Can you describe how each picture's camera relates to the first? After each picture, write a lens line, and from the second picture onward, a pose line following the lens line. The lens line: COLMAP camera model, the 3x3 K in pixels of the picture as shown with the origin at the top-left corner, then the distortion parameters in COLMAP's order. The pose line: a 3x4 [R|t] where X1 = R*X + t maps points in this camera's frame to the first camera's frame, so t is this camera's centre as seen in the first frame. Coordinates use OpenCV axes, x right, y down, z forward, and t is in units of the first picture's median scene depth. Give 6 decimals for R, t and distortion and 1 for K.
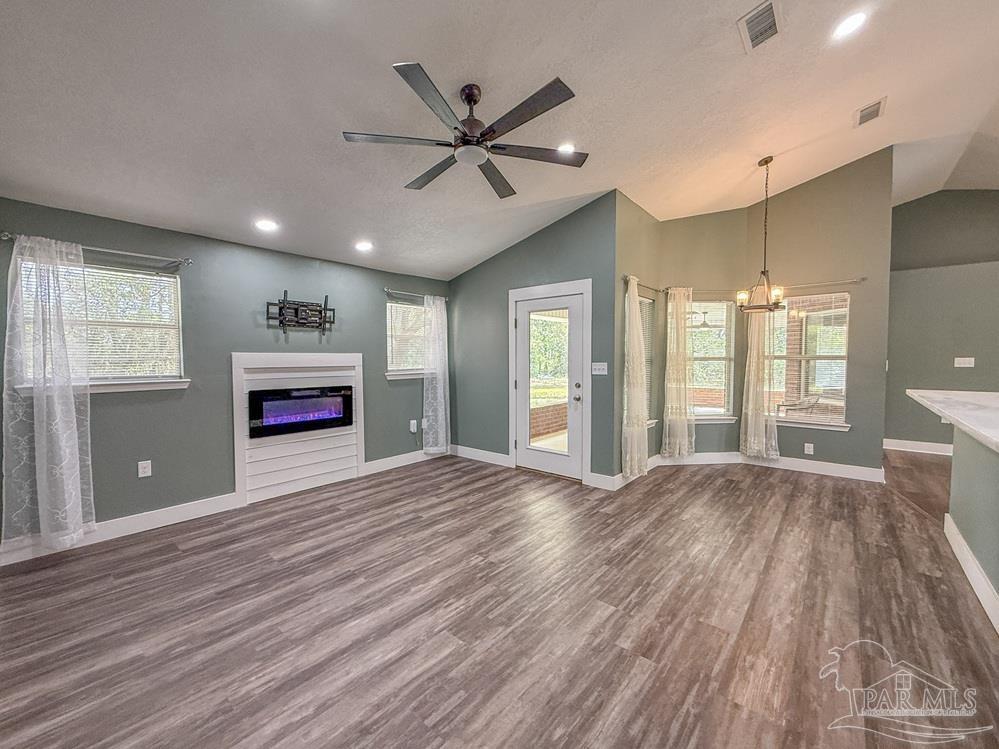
lens RADIAL K [[399.8, 0, 496.9], [0, 399.8, 374.6], [0, 0, 1]] dist [0.000476, 0.000063]
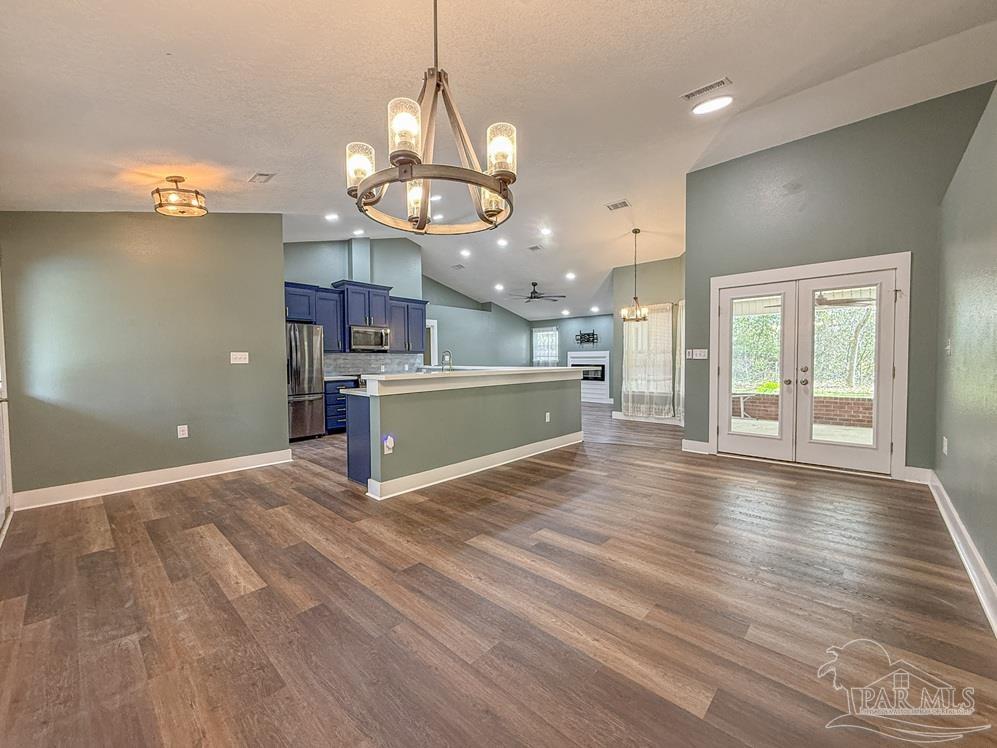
lens RADIAL K [[398.1, 0, 498.5], [0, 398.1, 374.0], [0, 0, 1]] dist [0.000867, 0.000054]
pose [[-0.025813, 0.042374, -0.998768, 2.543532], [-0.030560, 0.998601, 0.043157, 0.000272], [0.999200, 0.031636, -0.024482, 0.519670]]
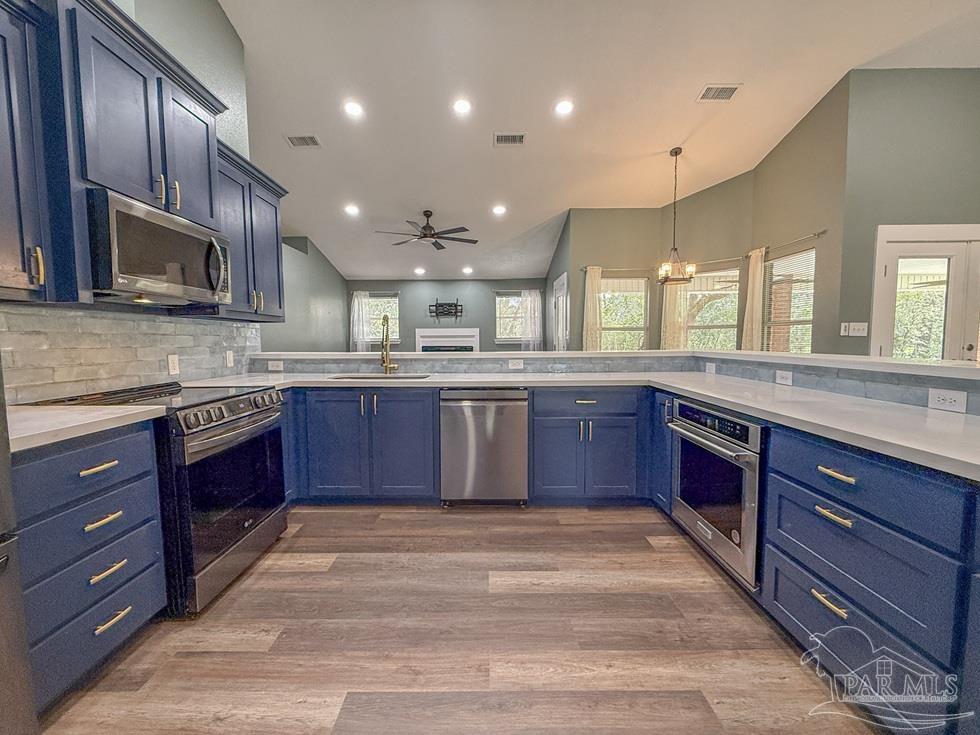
lens RADIAL K [[406.2, 0, 490.0], [0, 406.2, 367.5], [0, 0, 1]] dist [0.012593, 0.000059]
pose [[0.660097, 0.053633, -0.749263, 1.330401], [-0.024744, 0.998459, 0.049671, 0.037629], [0.750773, -0.014248, 0.660407, -0.200605]]
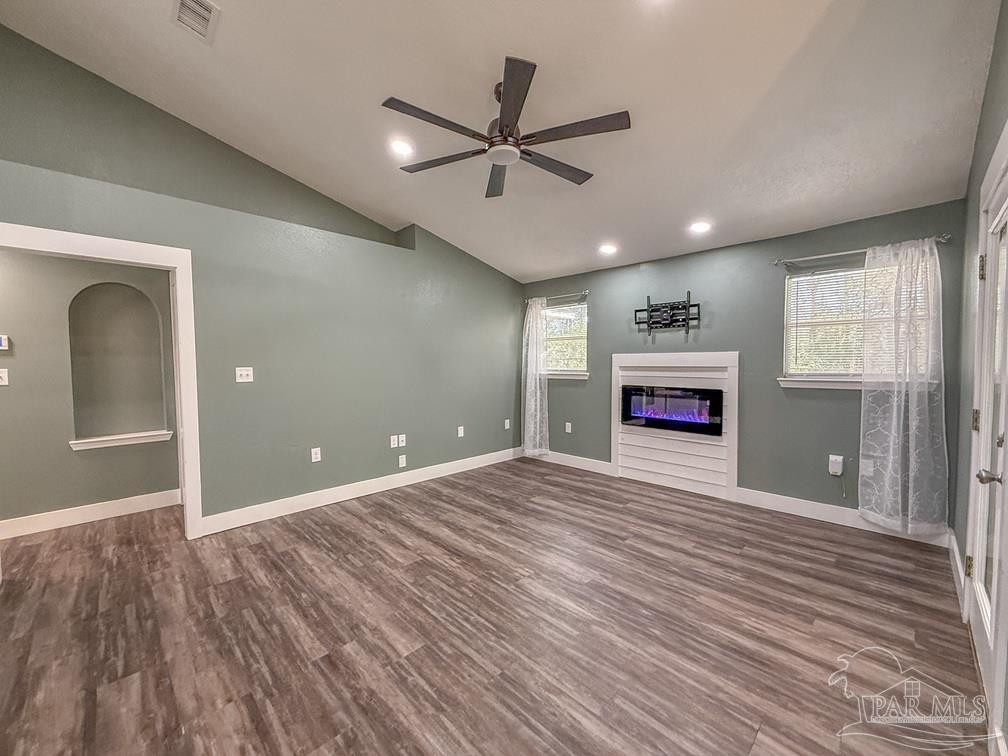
lens RADIAL K [[403.4, 0, 501.4], [0, 403.4, 378.2], [0, 0, 1]] dist [0.000476, 0.000063]
pose [[-0.080673, 0.044607, -0.995742, 0.651376], [-0.033467, 0.998314, 0.047434, -0.027373], [0.996179, 0.037151, -0.079044, 0.740978]]
